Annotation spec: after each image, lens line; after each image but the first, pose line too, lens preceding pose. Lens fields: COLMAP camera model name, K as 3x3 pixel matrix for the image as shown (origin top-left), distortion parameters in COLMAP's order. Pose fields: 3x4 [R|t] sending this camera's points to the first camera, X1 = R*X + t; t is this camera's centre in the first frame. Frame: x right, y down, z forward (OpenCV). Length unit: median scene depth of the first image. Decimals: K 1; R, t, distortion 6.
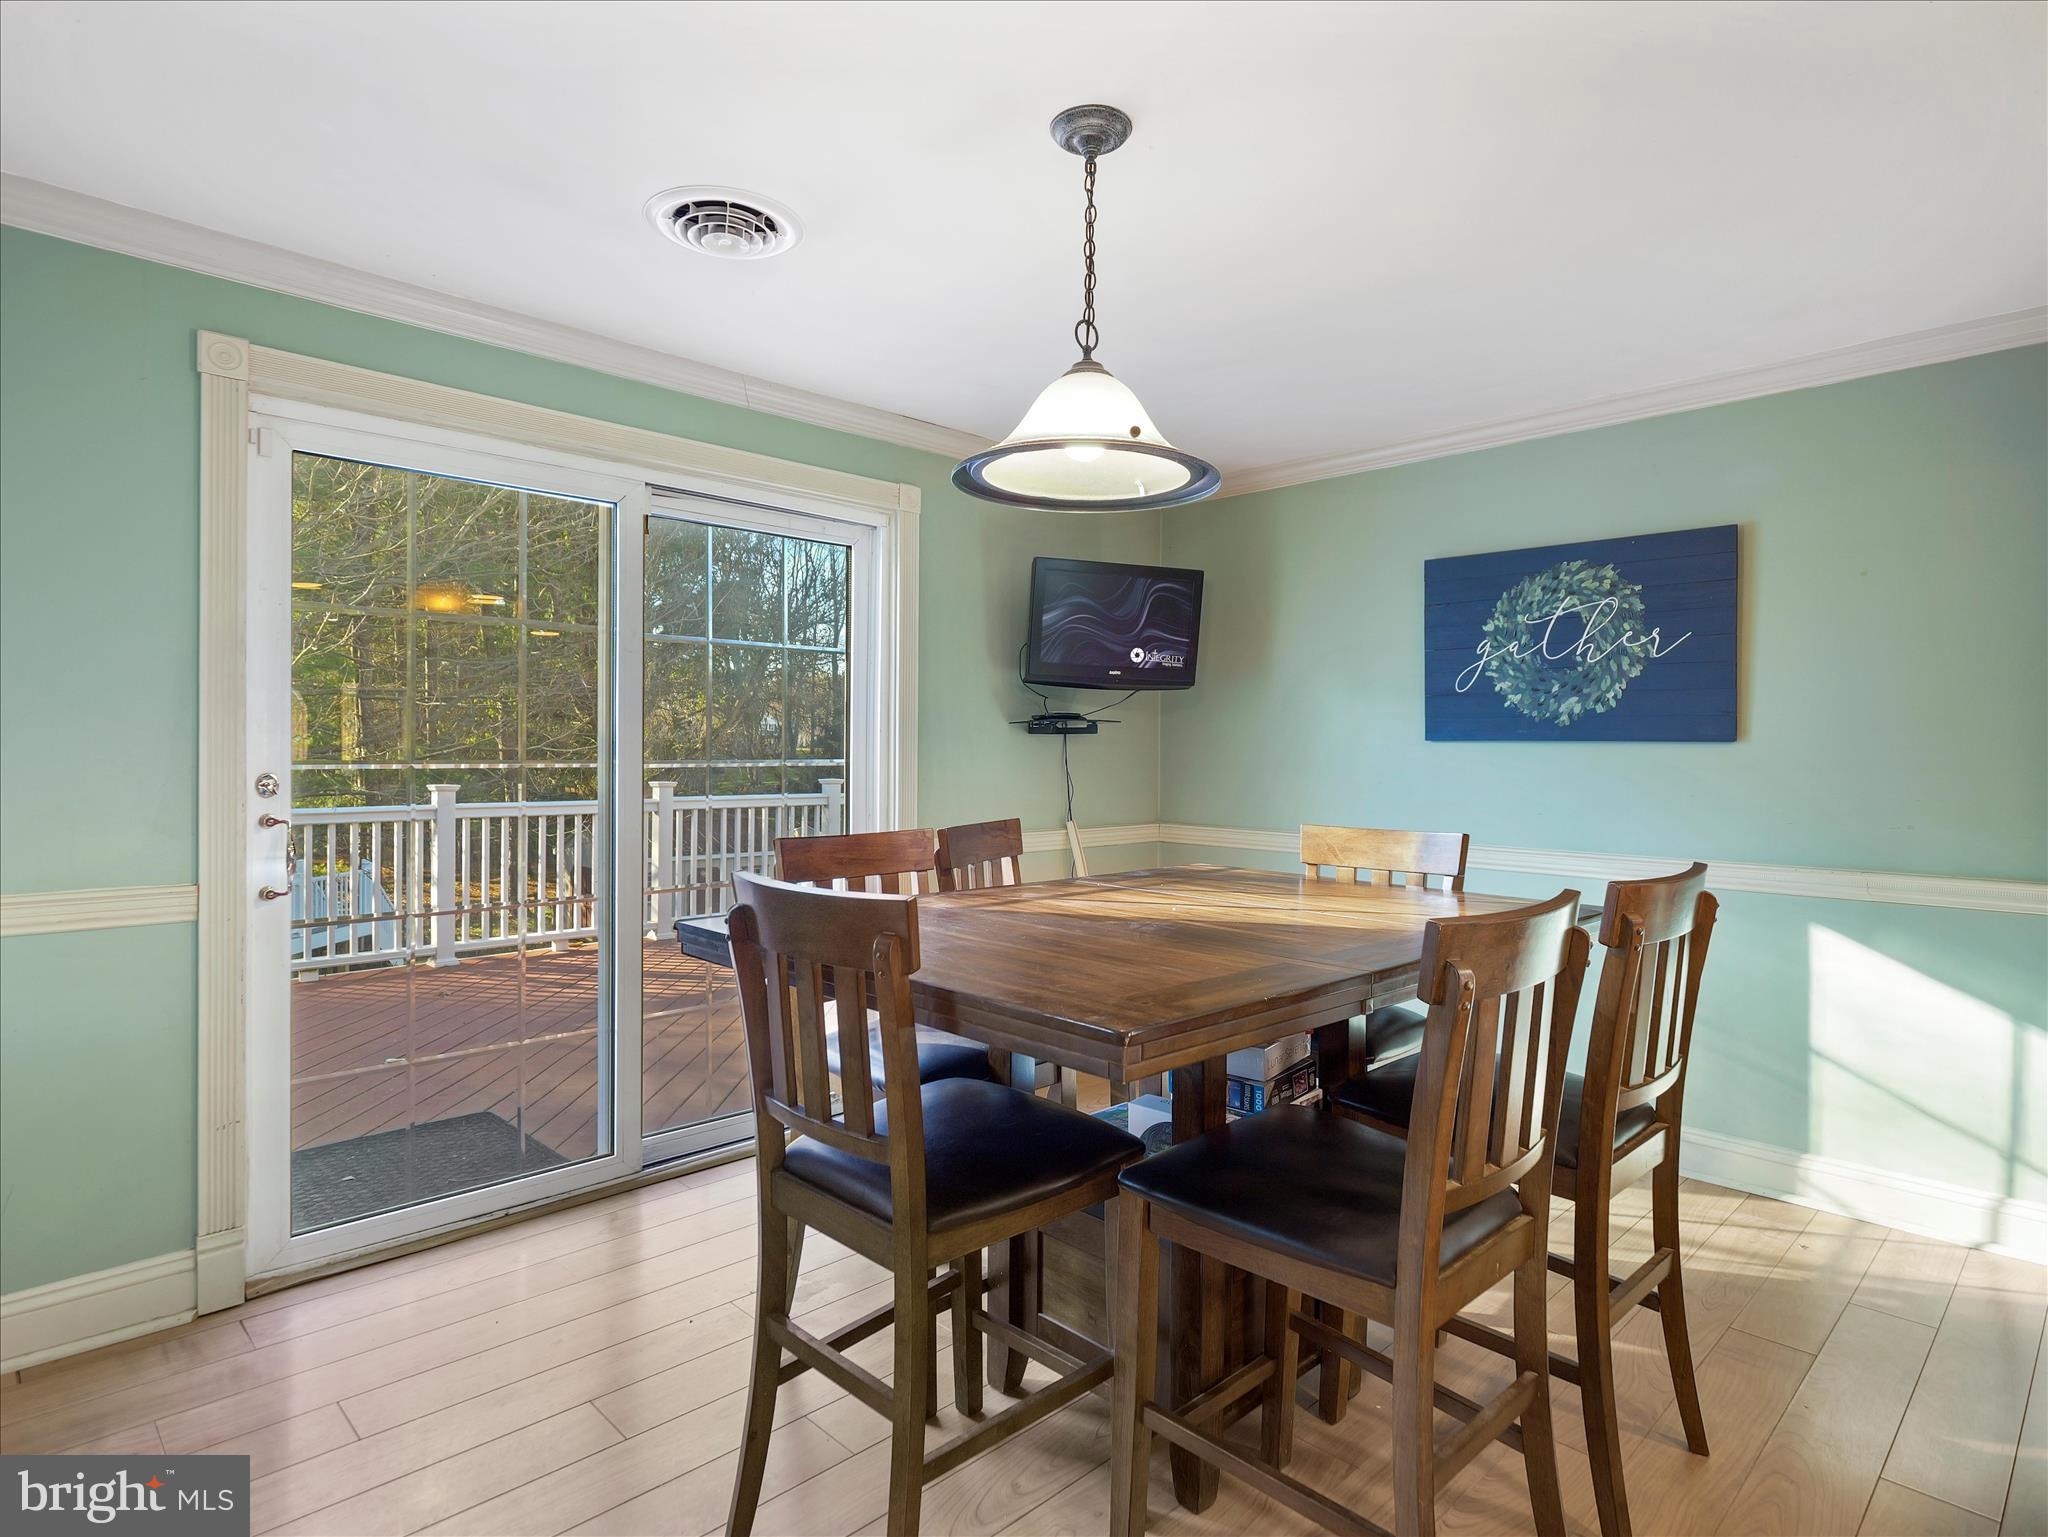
lens RADIAL K [[1126.1, 0, 1019.8], [0, 1126.1, 758.8], [0, 0, 1]] dist [-0.003769, -0.000281]
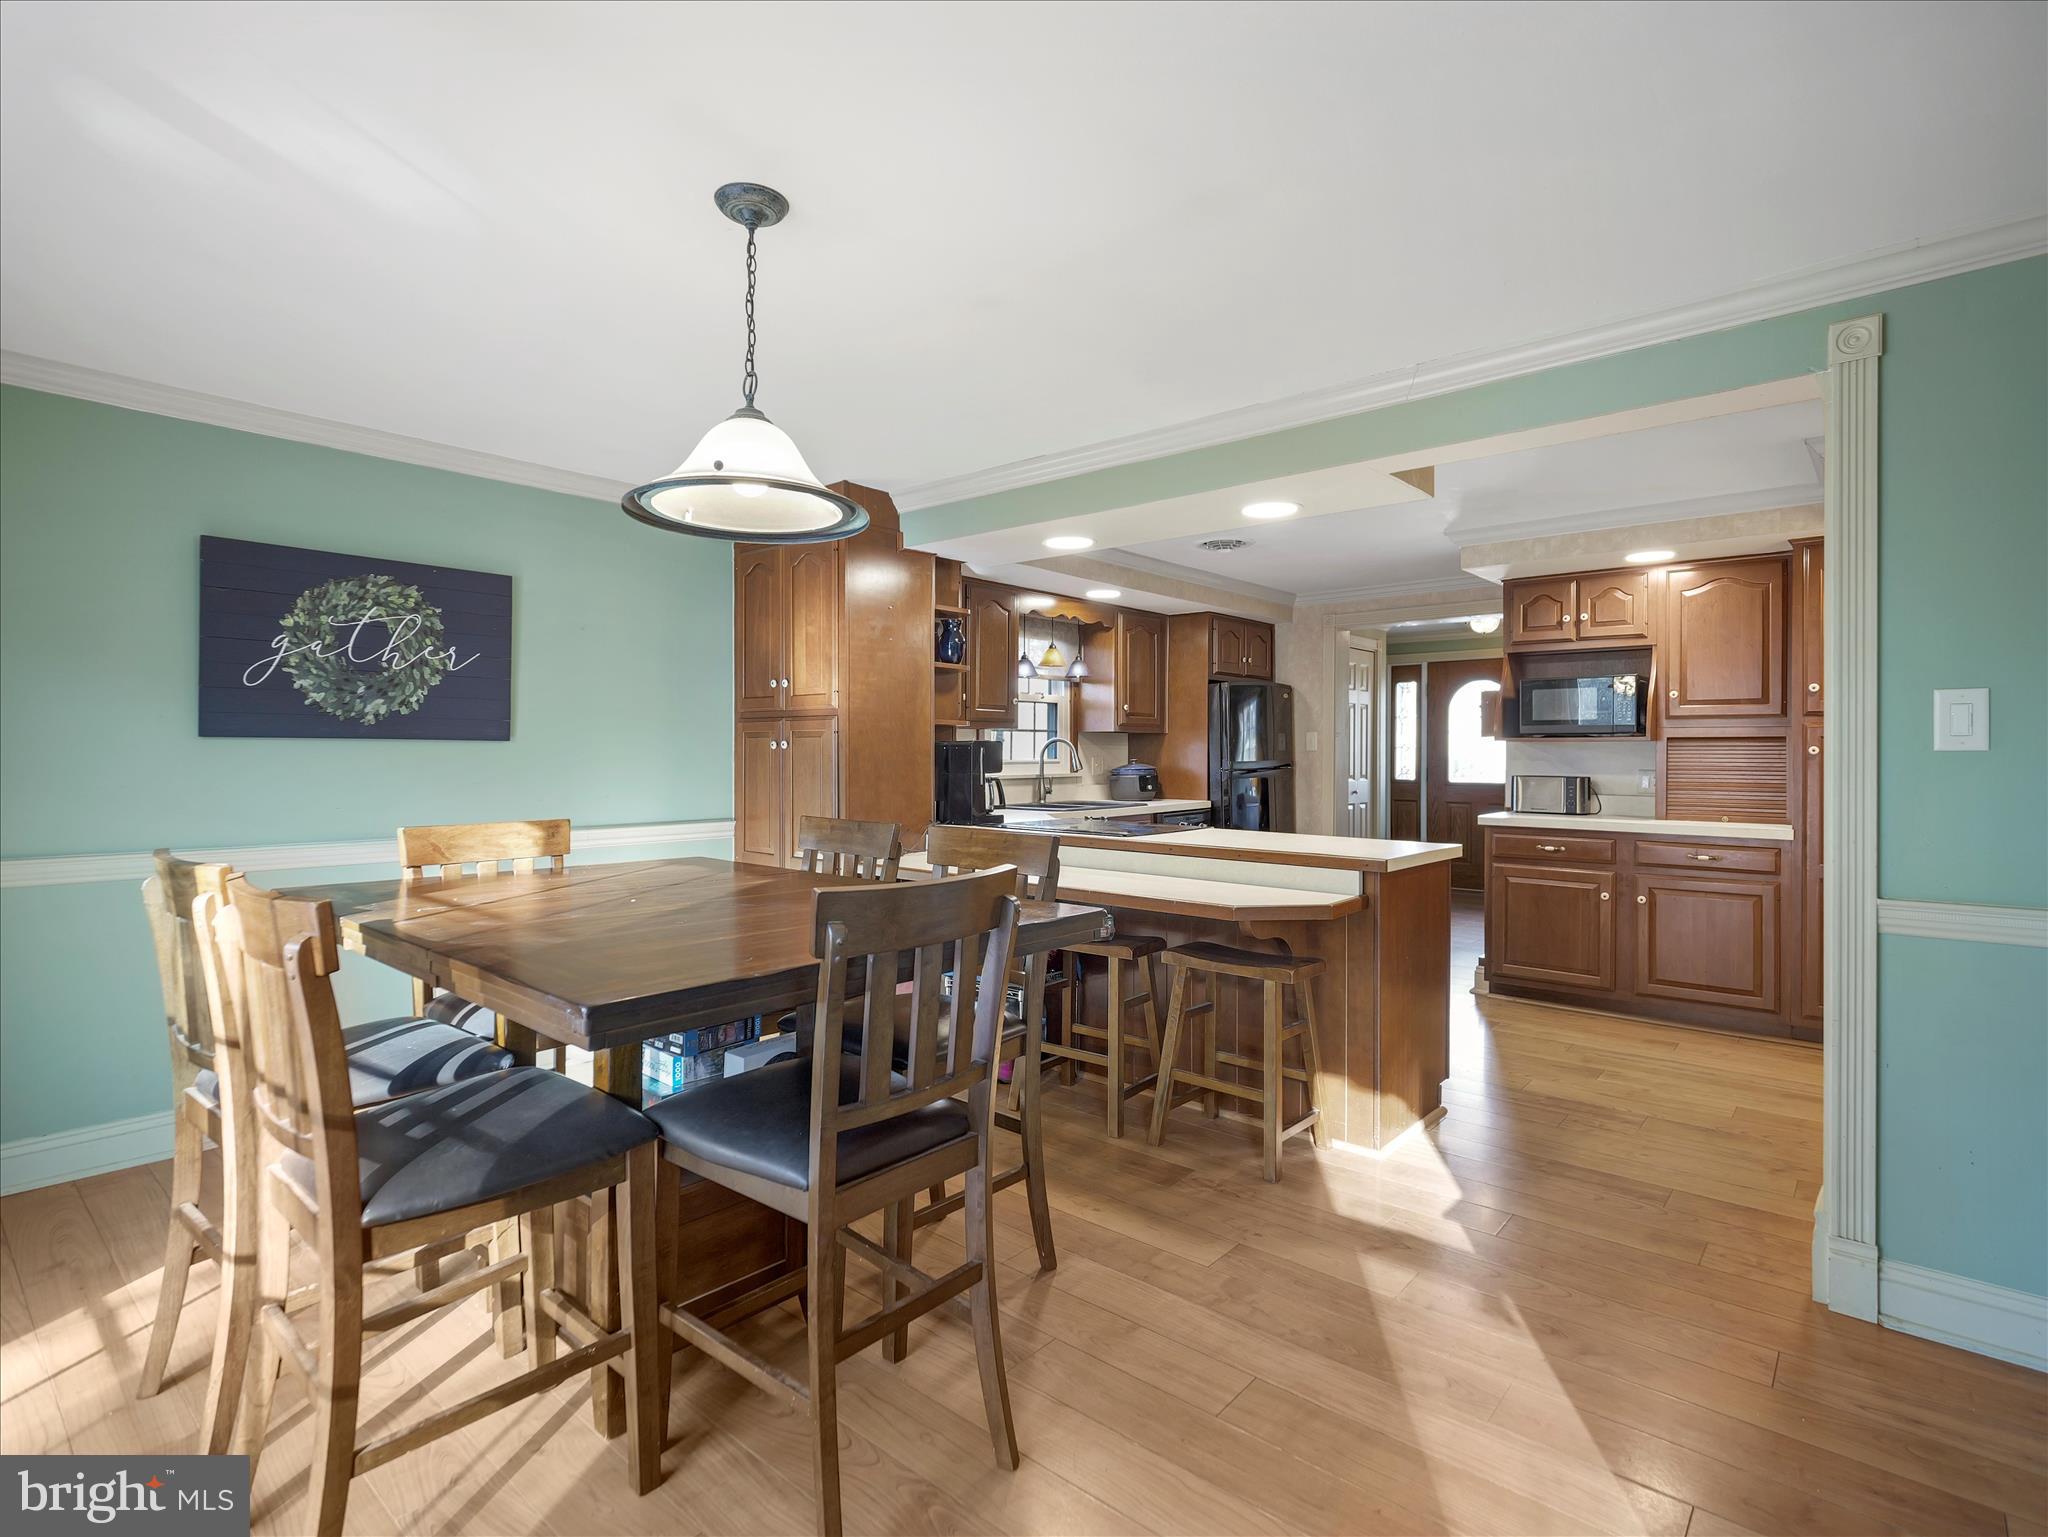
lens RADIAL K [[1015.2, 0, 1026.2], [0, 1015.2, 753.1], [0, 0, 1]] dist [0.001567, 0.000176]
pose [[-0.076487, -0.011276, 0.997007, -0.545015], [0.001377, 0.999934, 0.011415, -0.012494], [-0.997070, 0.002246, -0.076466, 0.446324]]
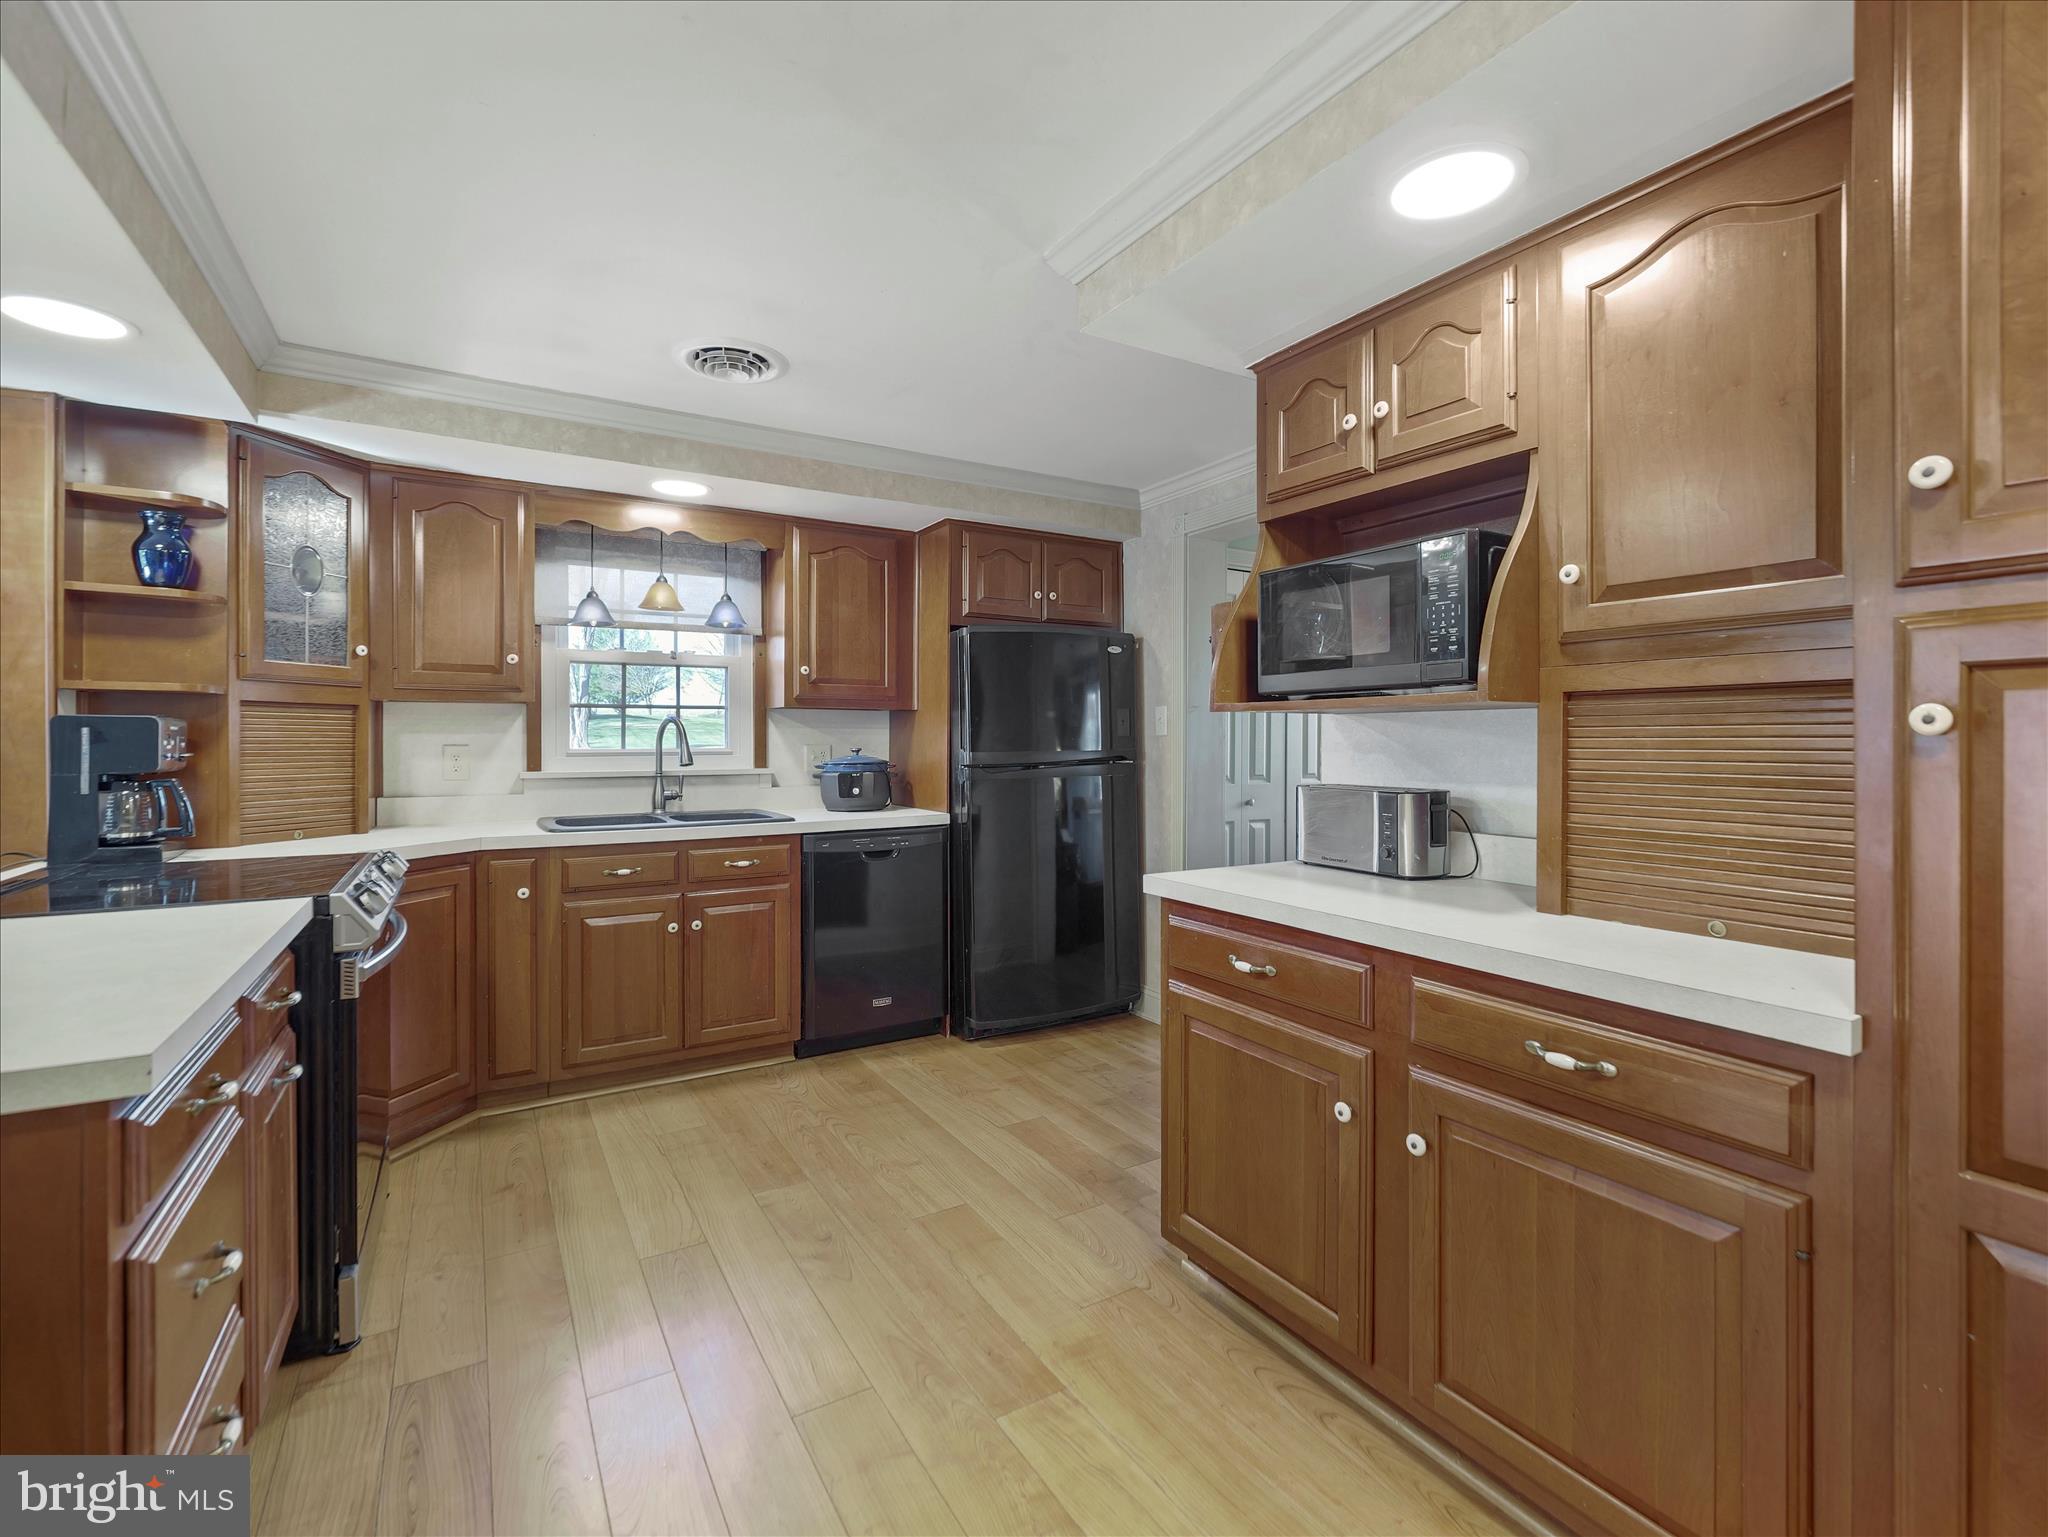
lens RADIAL K [[931.2, 0, 1012.3], [0, 931.2, 739.7], [0, 0, 1]] dist [0.001788, 0.000319]
pose [[0.245209, -0.007366, 0.969442, 0.240604], [0.004504, 0.999969, 0.006459, 0.002559], [-0.969460, 0.002783, 0.245235, -0.371917]]
